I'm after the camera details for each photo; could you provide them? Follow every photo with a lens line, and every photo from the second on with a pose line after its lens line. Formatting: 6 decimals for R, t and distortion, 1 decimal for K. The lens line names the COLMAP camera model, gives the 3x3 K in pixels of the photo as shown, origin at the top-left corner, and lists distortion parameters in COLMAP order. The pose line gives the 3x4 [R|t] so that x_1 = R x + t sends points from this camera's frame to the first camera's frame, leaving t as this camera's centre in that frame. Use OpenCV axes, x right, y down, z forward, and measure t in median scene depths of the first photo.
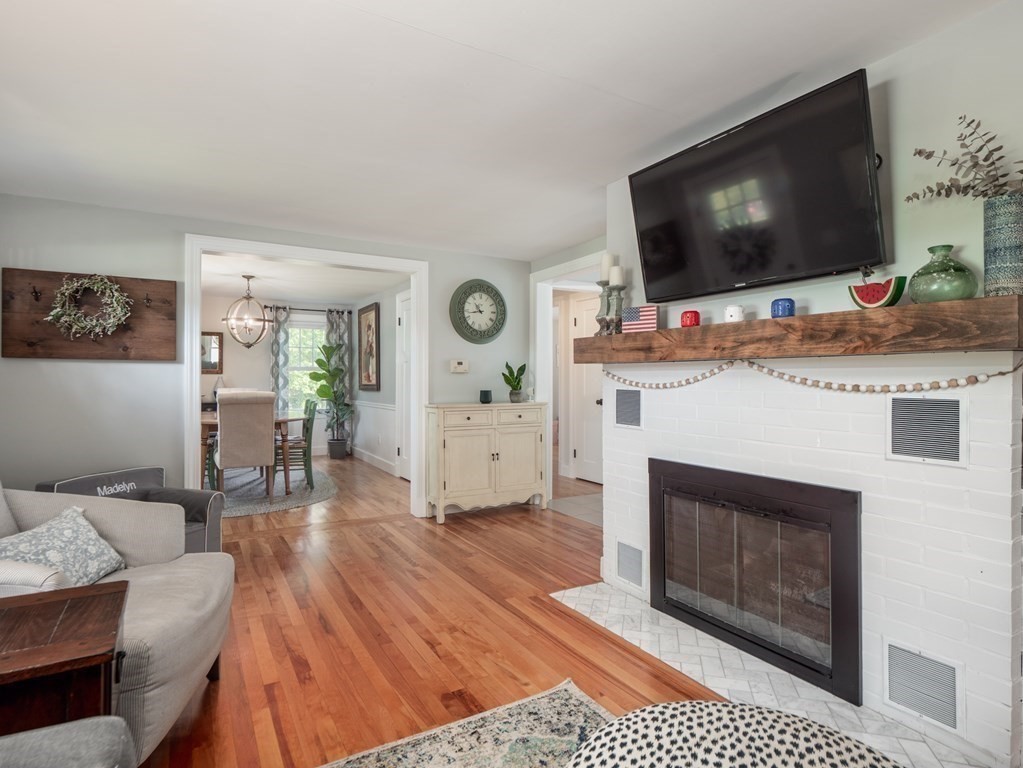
lens RADIAL K [[548.9, 0, 503.6], [0, 548.9, 382.1], [0, 0, 1]] dist [-0.003745, -0.001483]
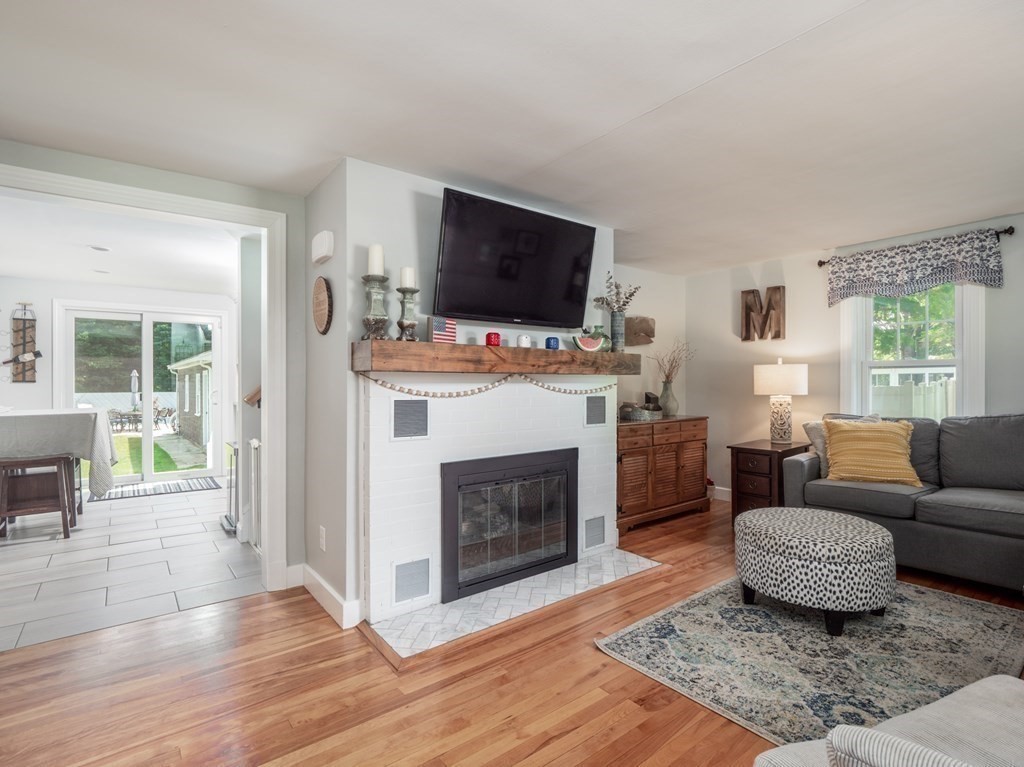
lens RADIAL K [[514.7, 0, 511.3], [0, 514.7, 387.2], [0, 0, 1]] dist [-0.002949, -0.000312]
pose [[-0.137920, -0.012501, 0.990364, -0.934467], [0.005000, 0.999899, 0.013317, -0.025757], [-0.990431, 0.006788, -0.137843, 1.294482]]
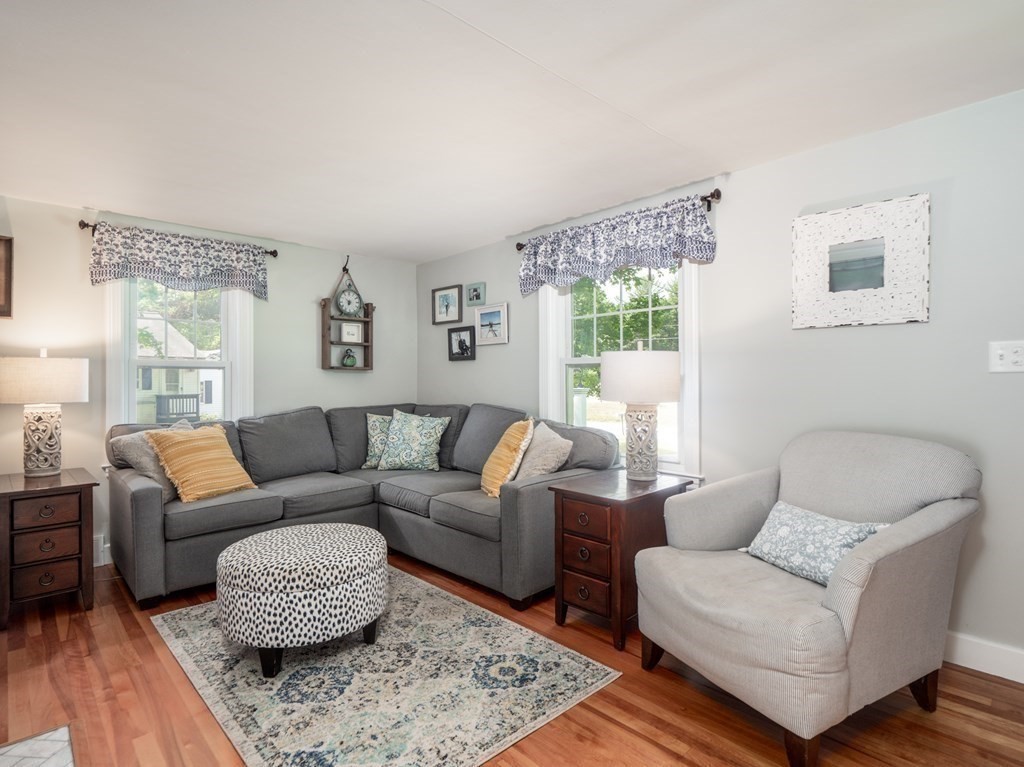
lens RADIAL K [[549.4, 0, 504.1], [0, 549.4, 381.6], [0, 0, 1]] dist [-0.003745, -0.001483]
pose [[-0.974867, 0.003346, -0.222764, 0.046472], [0.004118, 0.999987, -0.003003, -0.011868], [0.222751, -0.003845, -0.974868, 1.634130]]
